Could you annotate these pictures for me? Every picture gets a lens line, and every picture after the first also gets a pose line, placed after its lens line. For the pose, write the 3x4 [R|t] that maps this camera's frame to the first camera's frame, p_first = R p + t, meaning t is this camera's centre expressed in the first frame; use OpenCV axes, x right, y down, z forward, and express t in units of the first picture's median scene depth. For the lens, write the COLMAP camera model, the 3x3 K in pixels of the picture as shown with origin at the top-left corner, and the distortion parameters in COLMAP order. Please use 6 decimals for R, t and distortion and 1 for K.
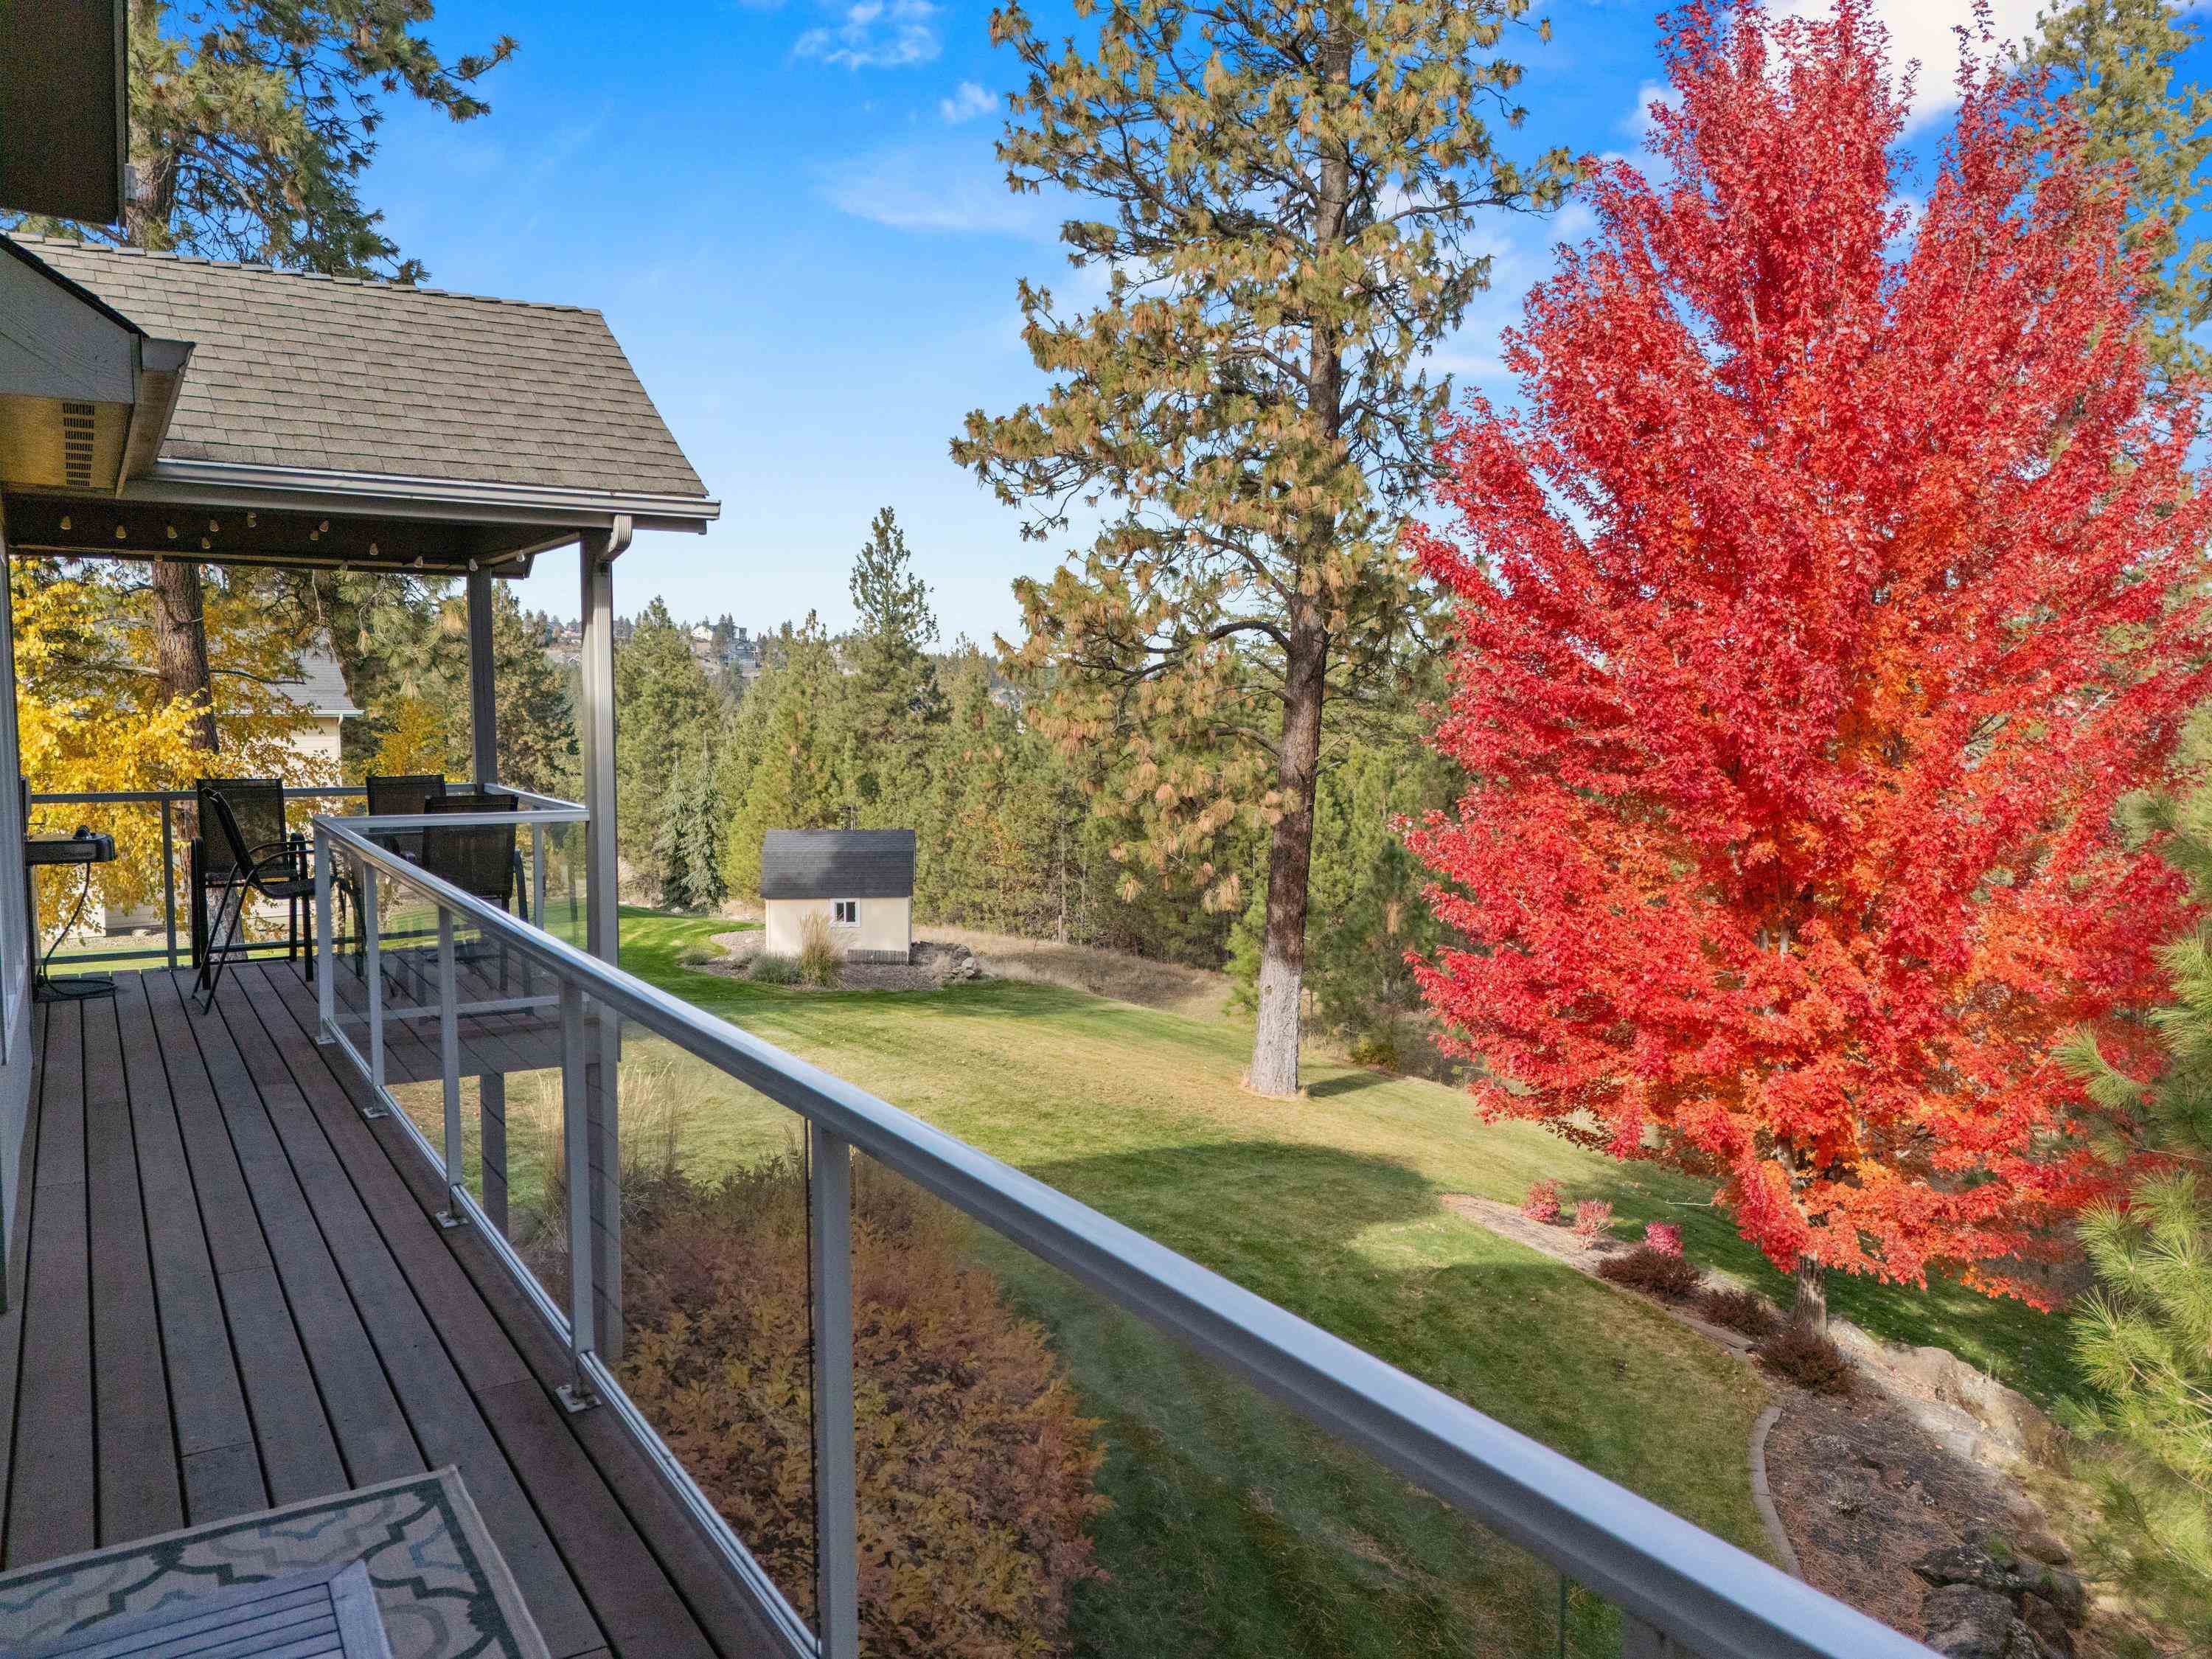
lens RADIAL K [[1606.2, 0, 1106.0], [0, 1606.2, 829.5], [0, 0, 1]] dist [0.089522, -0.109345]
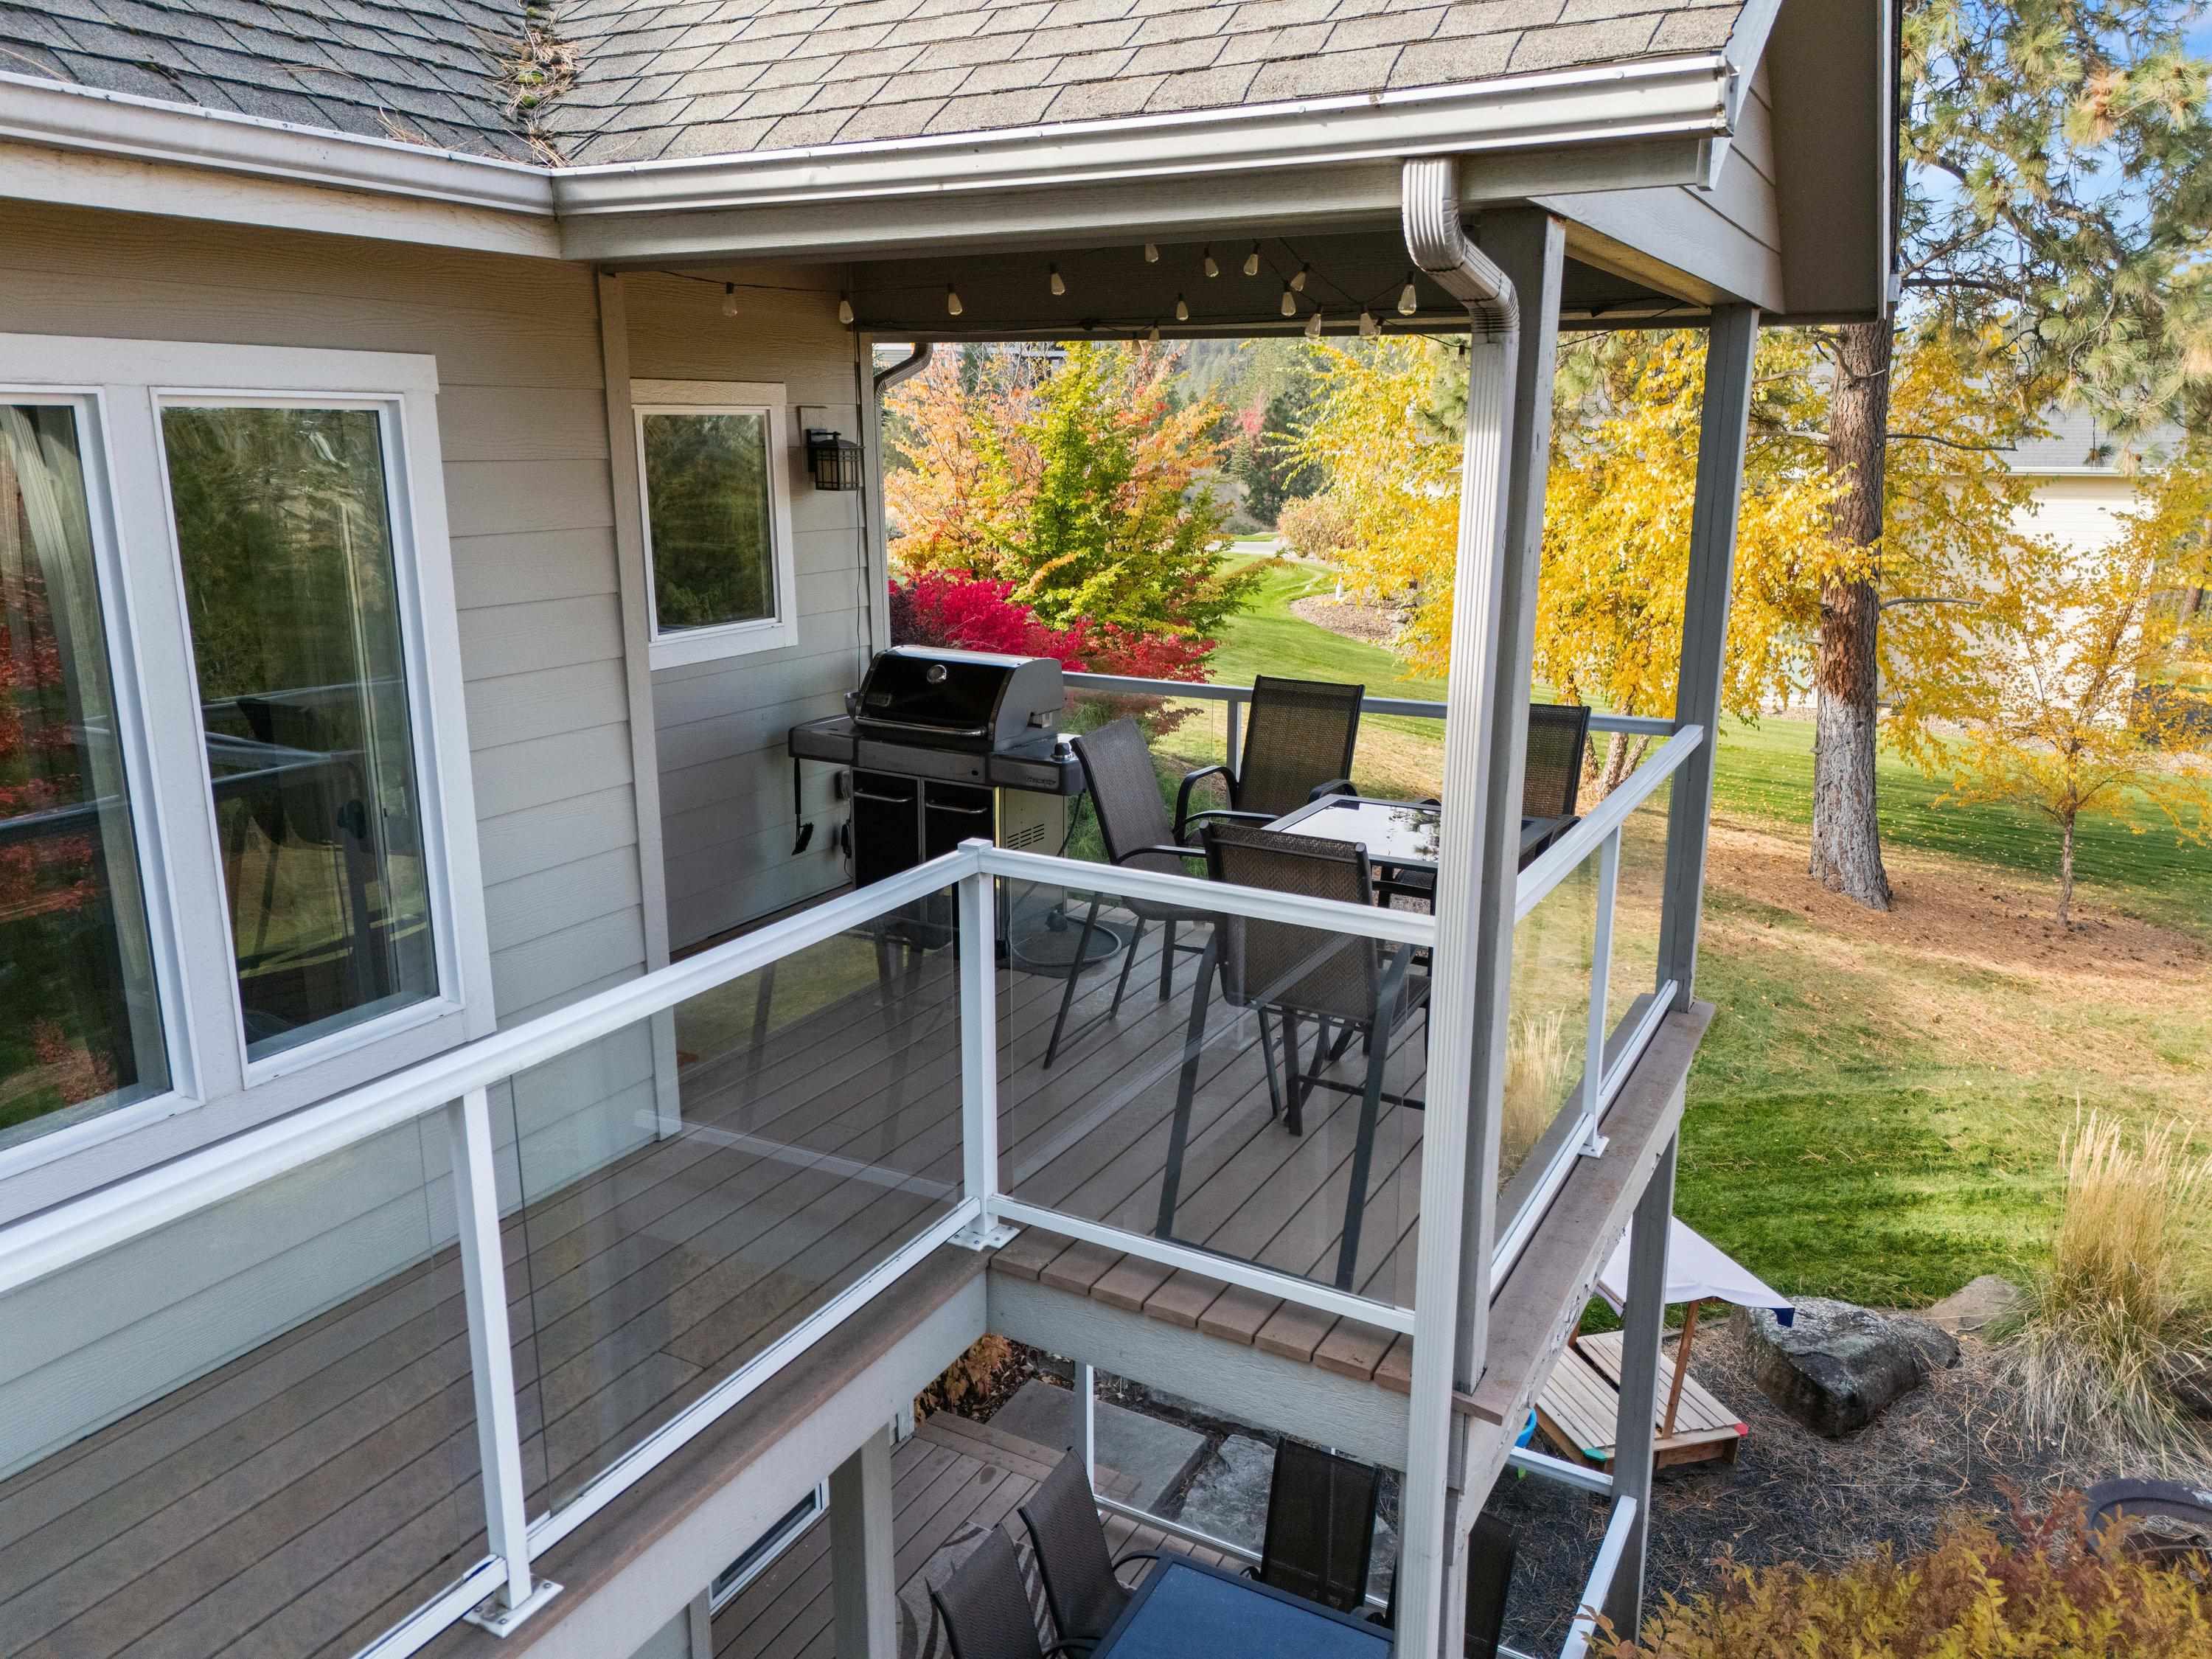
lens RADIAL K [[1606.2, 0, 1106.0], [0, 1606.2, 829.5], [0, 0, 1]] dist [0.089522, -0.109345]
pose [[0.484135, 0.211004, -0.849171, -0.006901], [-0.071179, 0.976769, 0.202128, -0.043846], [0.872093, -0.037414, 0.487907, 0.263857]]
